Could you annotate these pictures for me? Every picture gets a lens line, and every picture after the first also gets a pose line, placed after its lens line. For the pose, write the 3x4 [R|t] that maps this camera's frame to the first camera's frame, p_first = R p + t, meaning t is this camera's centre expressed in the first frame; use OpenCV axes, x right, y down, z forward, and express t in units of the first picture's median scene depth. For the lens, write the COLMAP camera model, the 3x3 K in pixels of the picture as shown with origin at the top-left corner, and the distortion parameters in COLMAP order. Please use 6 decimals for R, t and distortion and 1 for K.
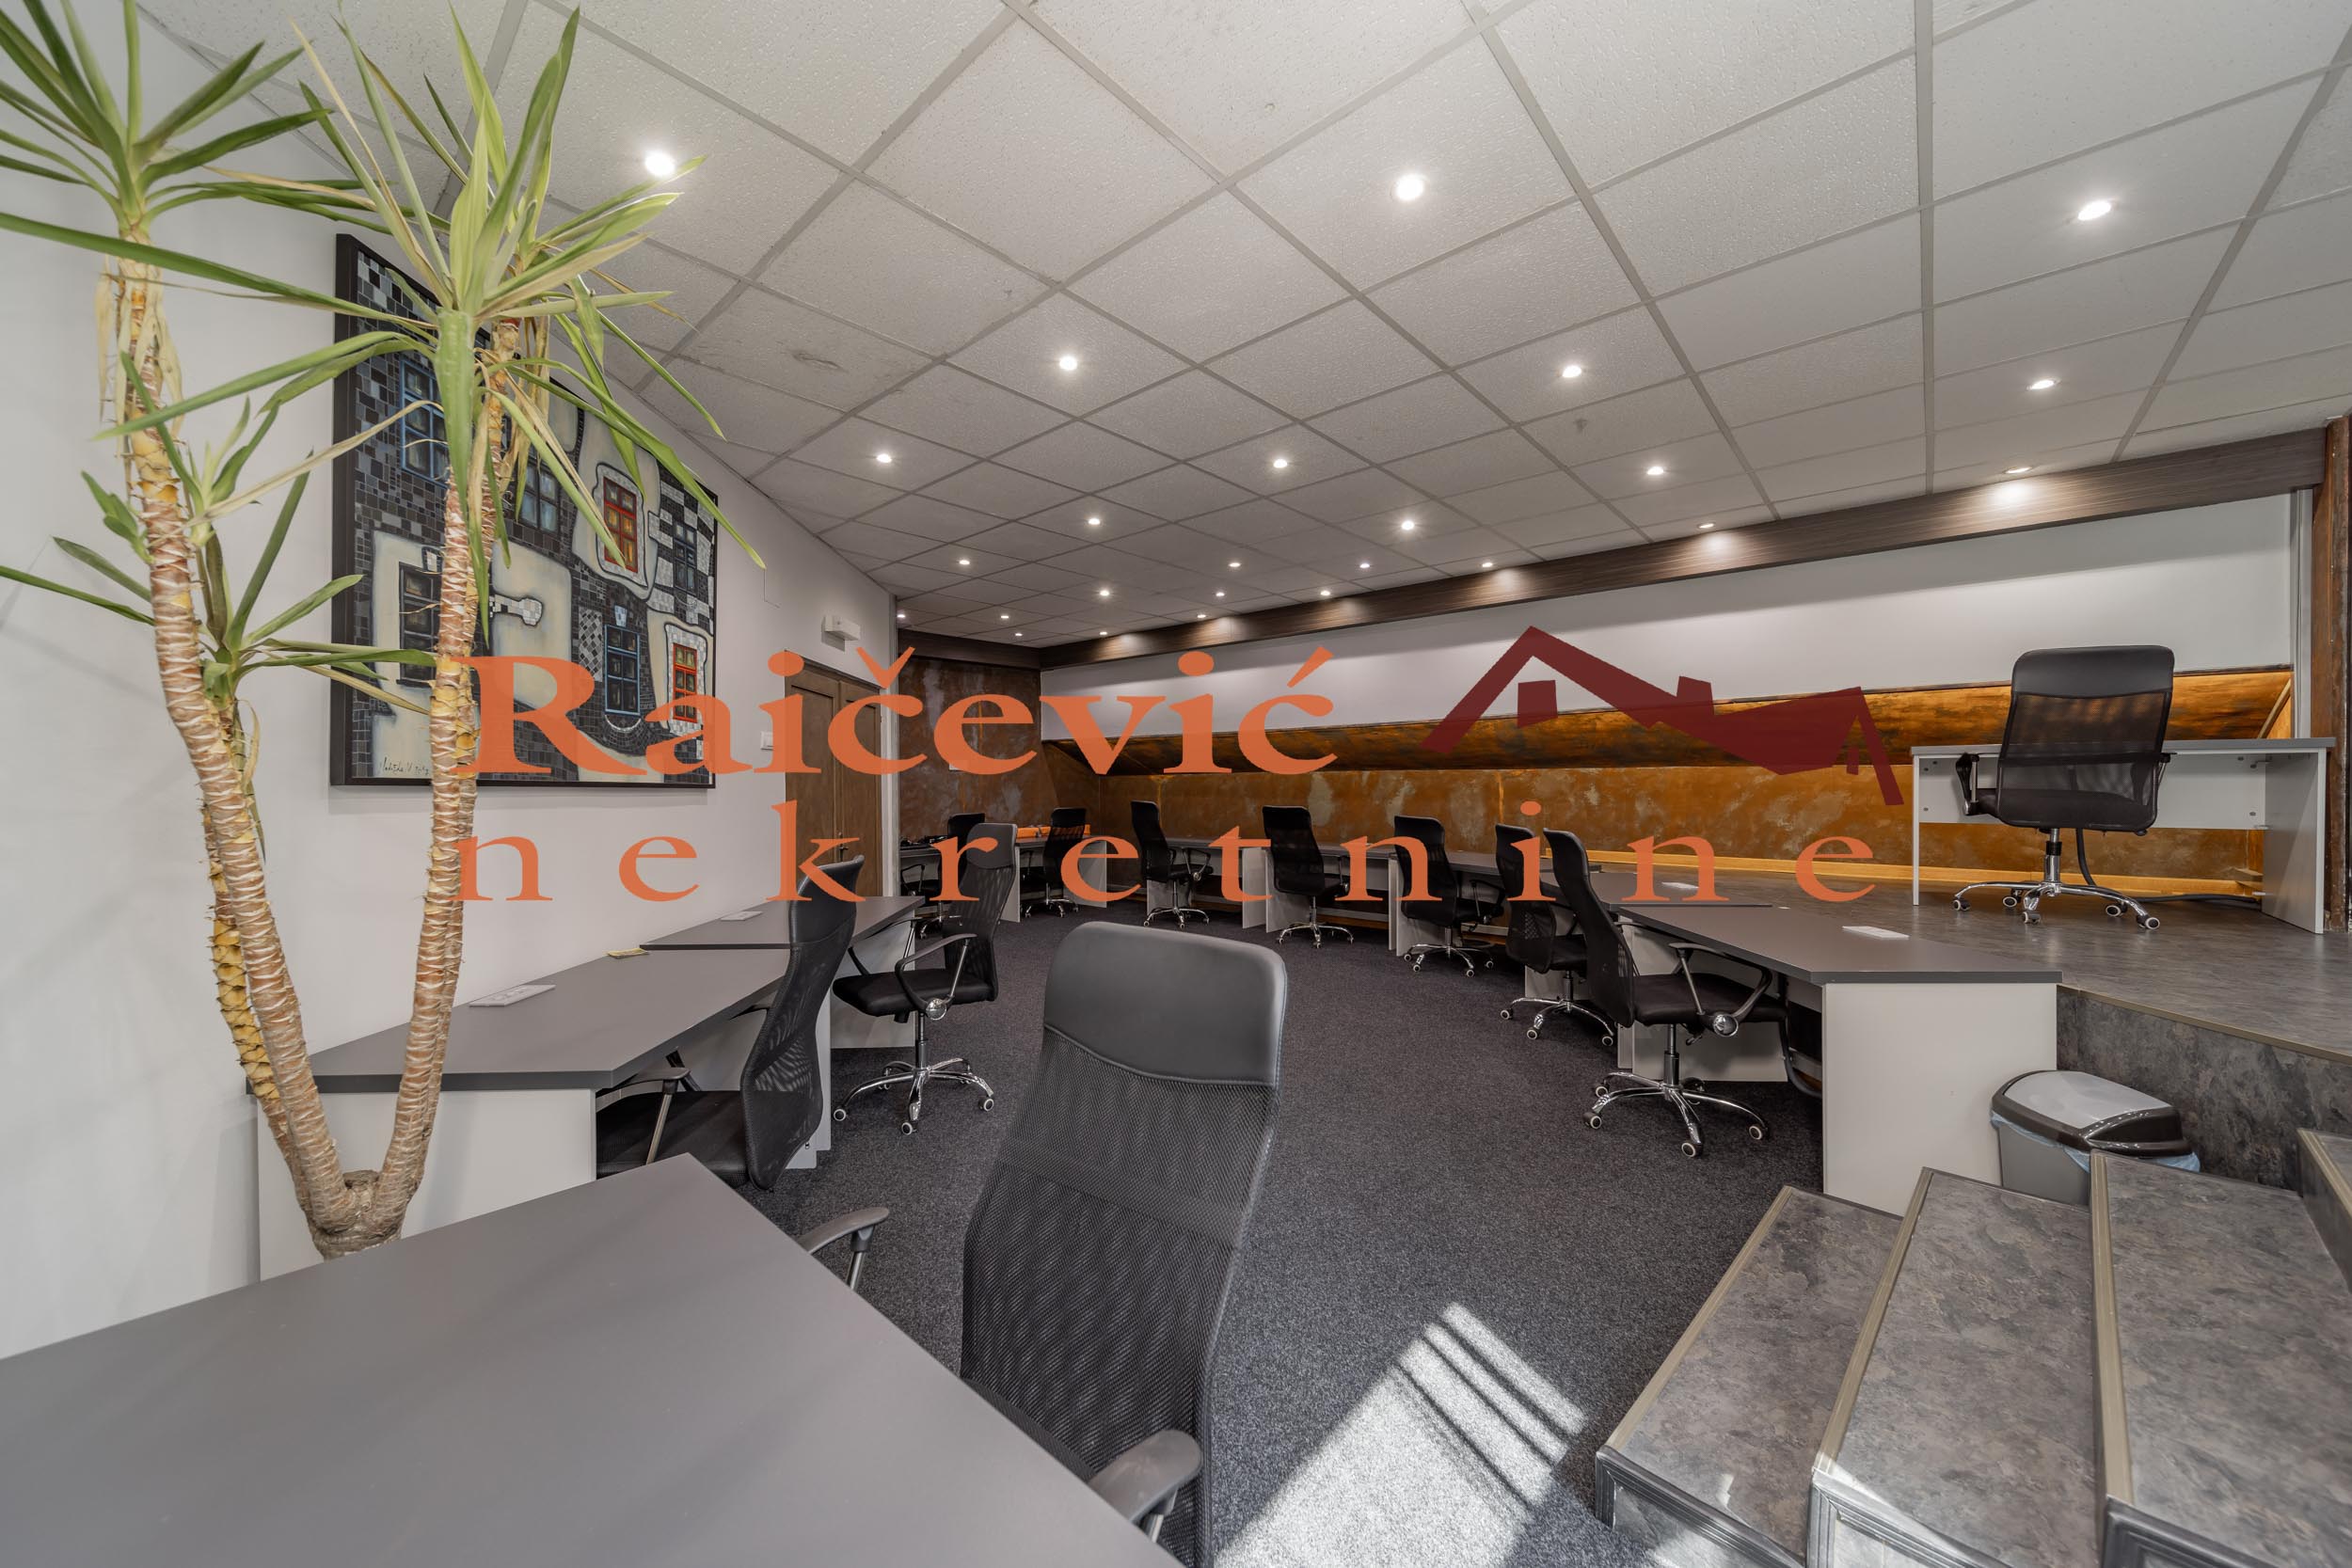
lens RADIAL K [[826.3, 0, 1161.0], [0, 826.3, 782.2], [0, 0, 1]] dist [0.000410, -0.000665]
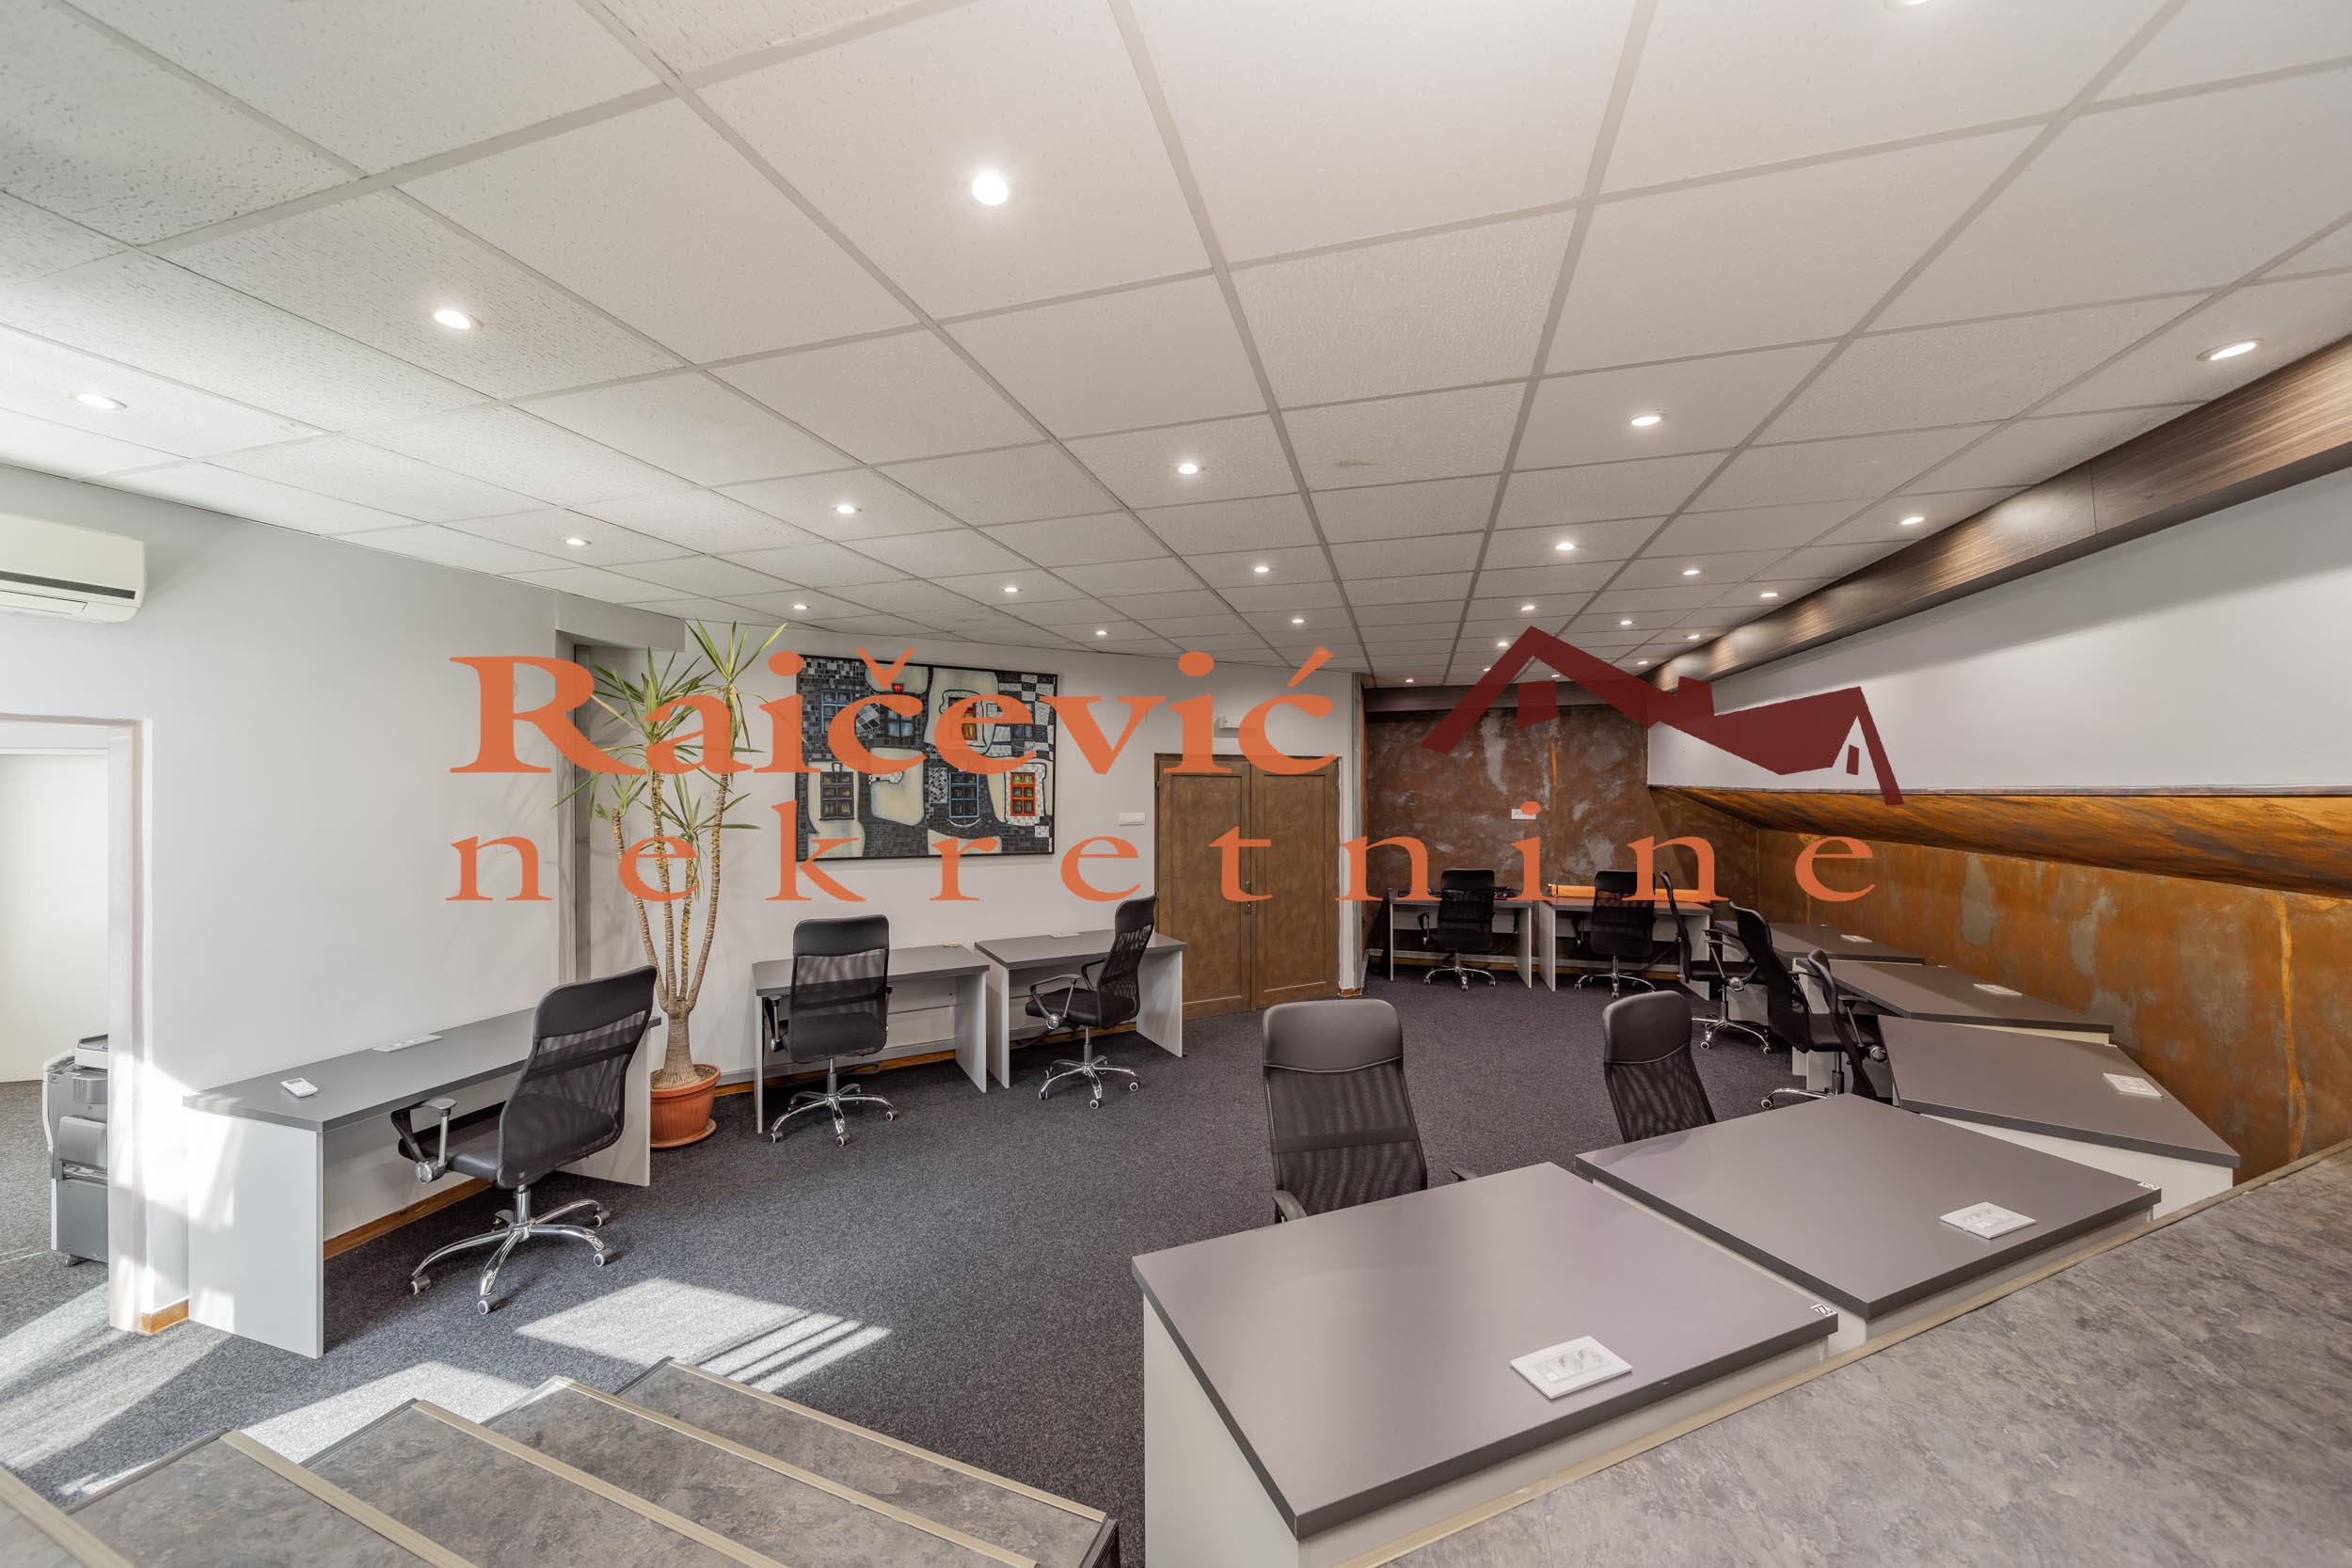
lens RADIAL K [[826.3, 0, 1175.7], [0, 826.3, 778.5], [0, 0, 1]] dist [0.000410, -0.000665]
pose [[0.441505, -0.000766, -0.897259, 0.694629], [-0.002022, 0.999996, -0.001849, -0.094568], [0.897257, 0.002630, 0.441501, 0.334213]]
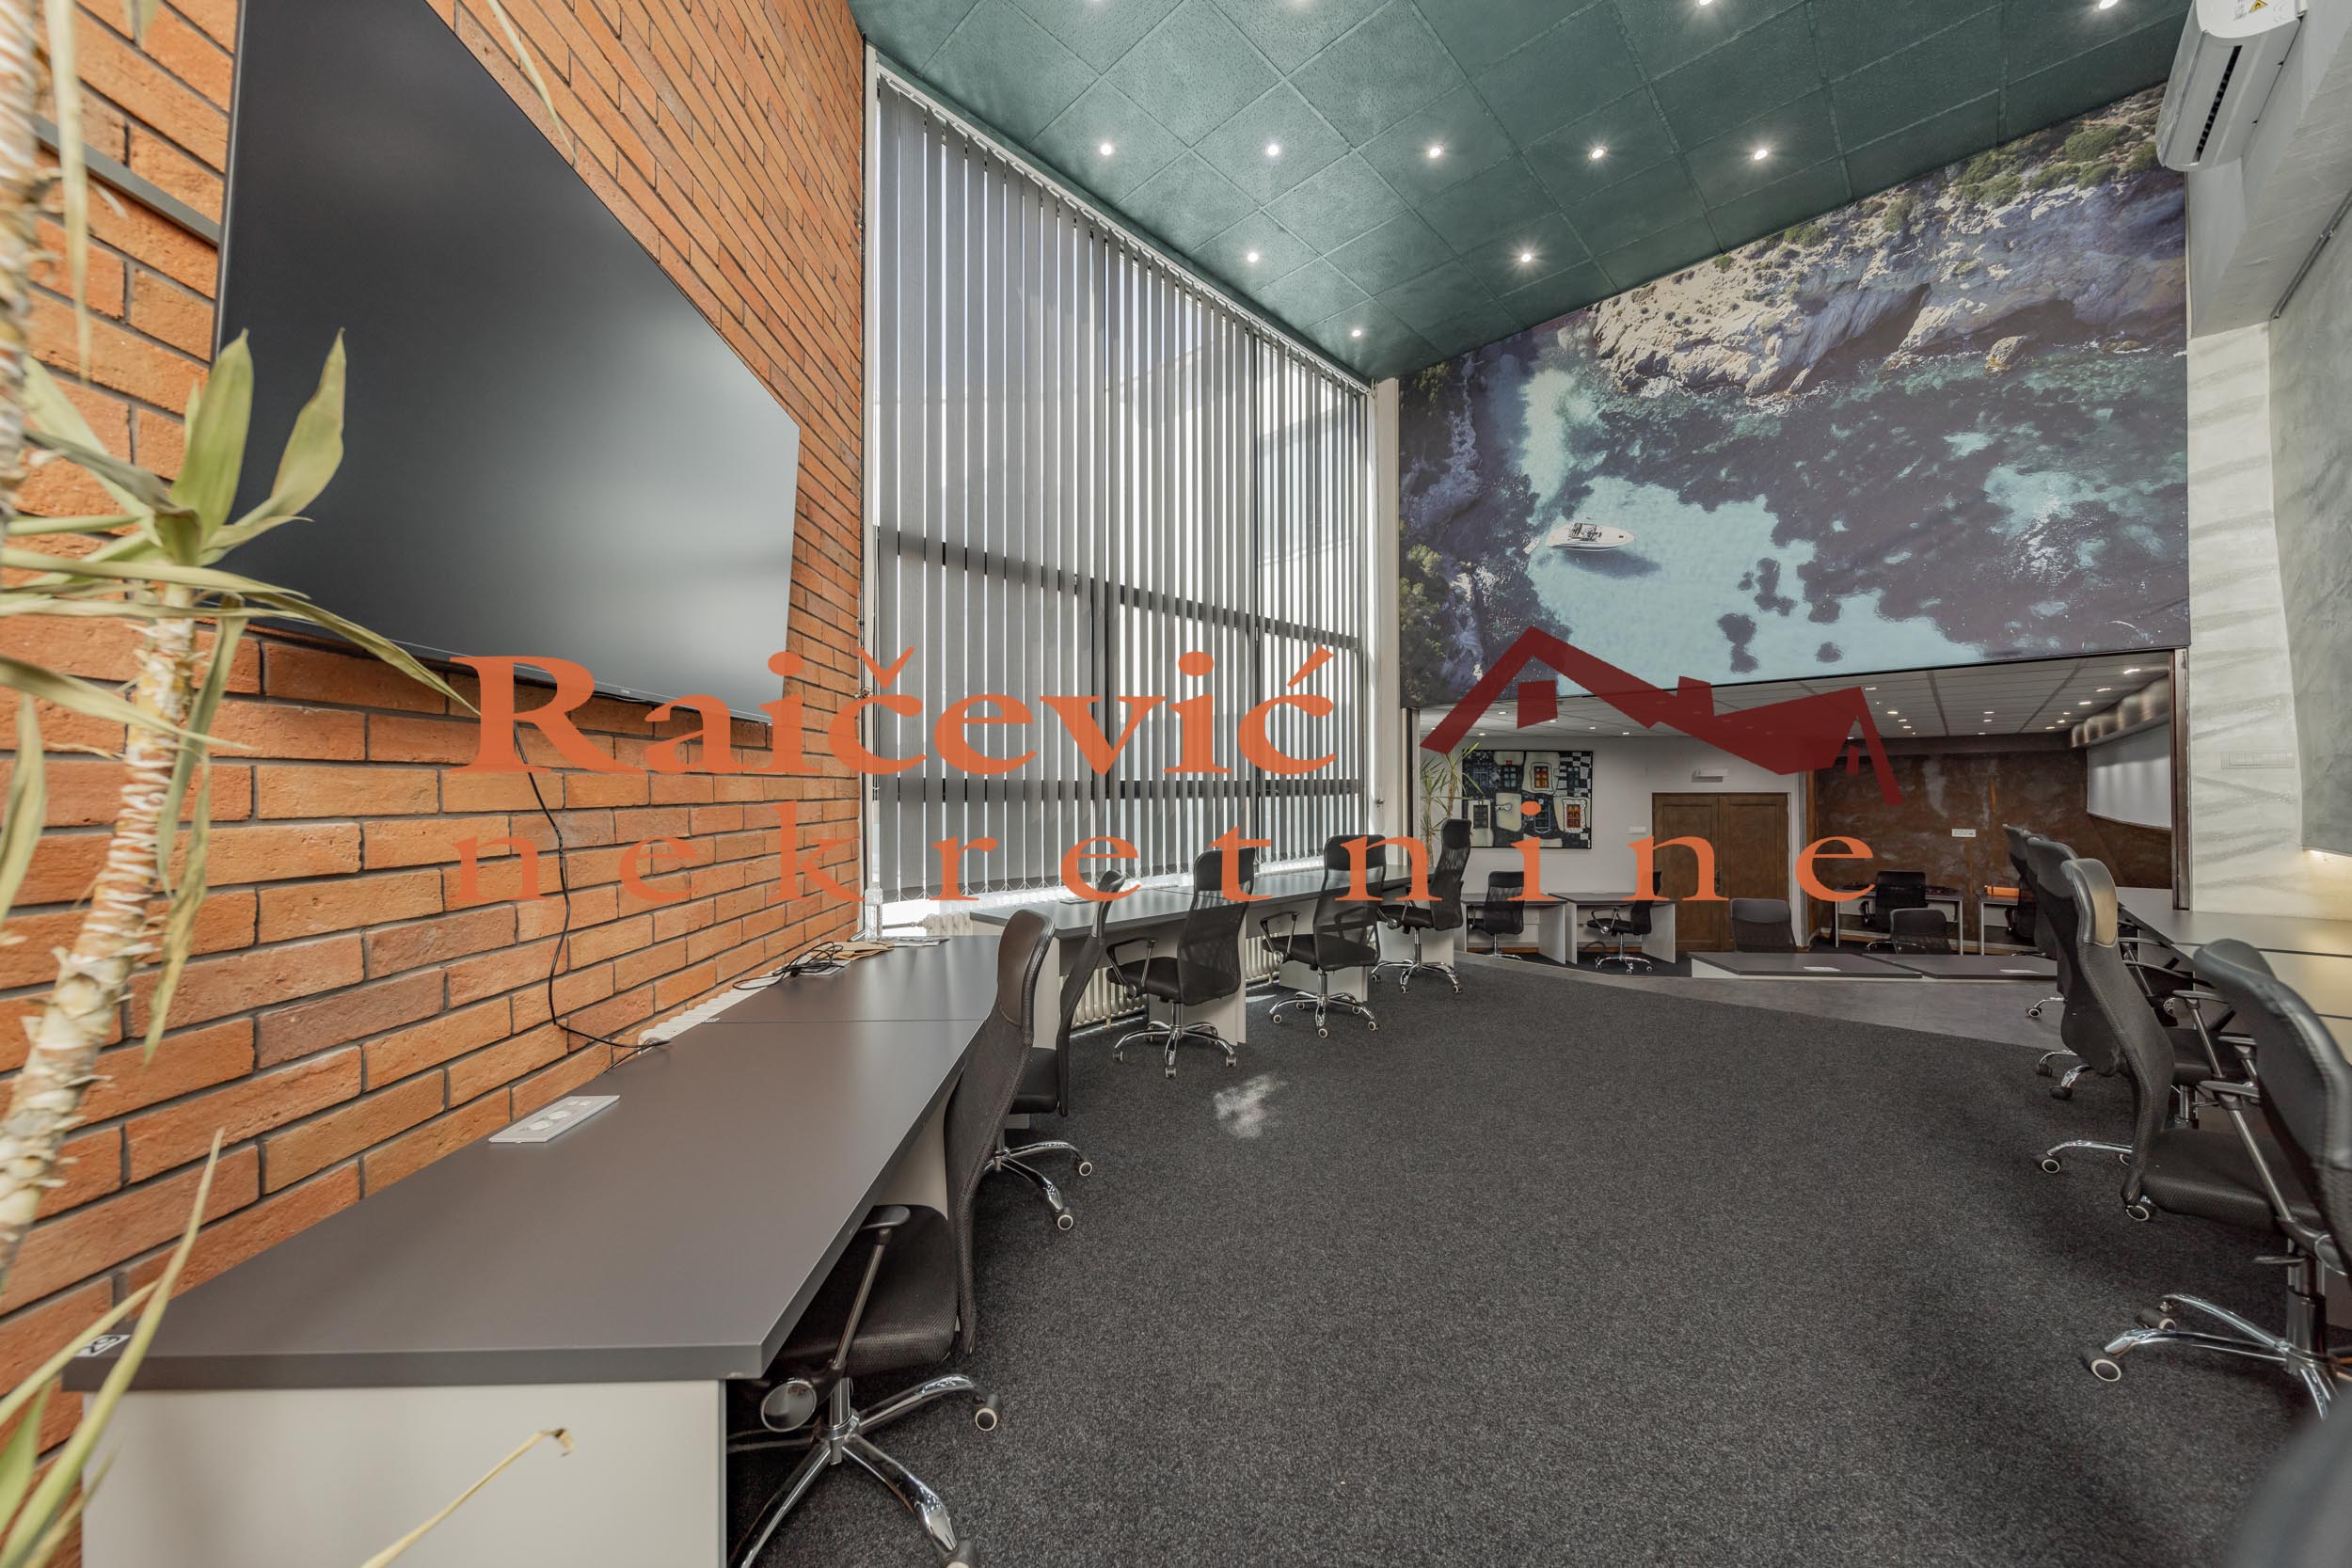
lens RADIAL K [[826.3, 0, 1165.5], [0, 826.3, 783.4], [0, 0, 1]] dist [0.000410, -0.000665]
pose [[-0.027940, -0.002101, -0.999607, 1.678377], [0.001143, 0.999997, -0.002134, -0.152204], [0.999609, -0.001202, -0.027937, -0.305993]]
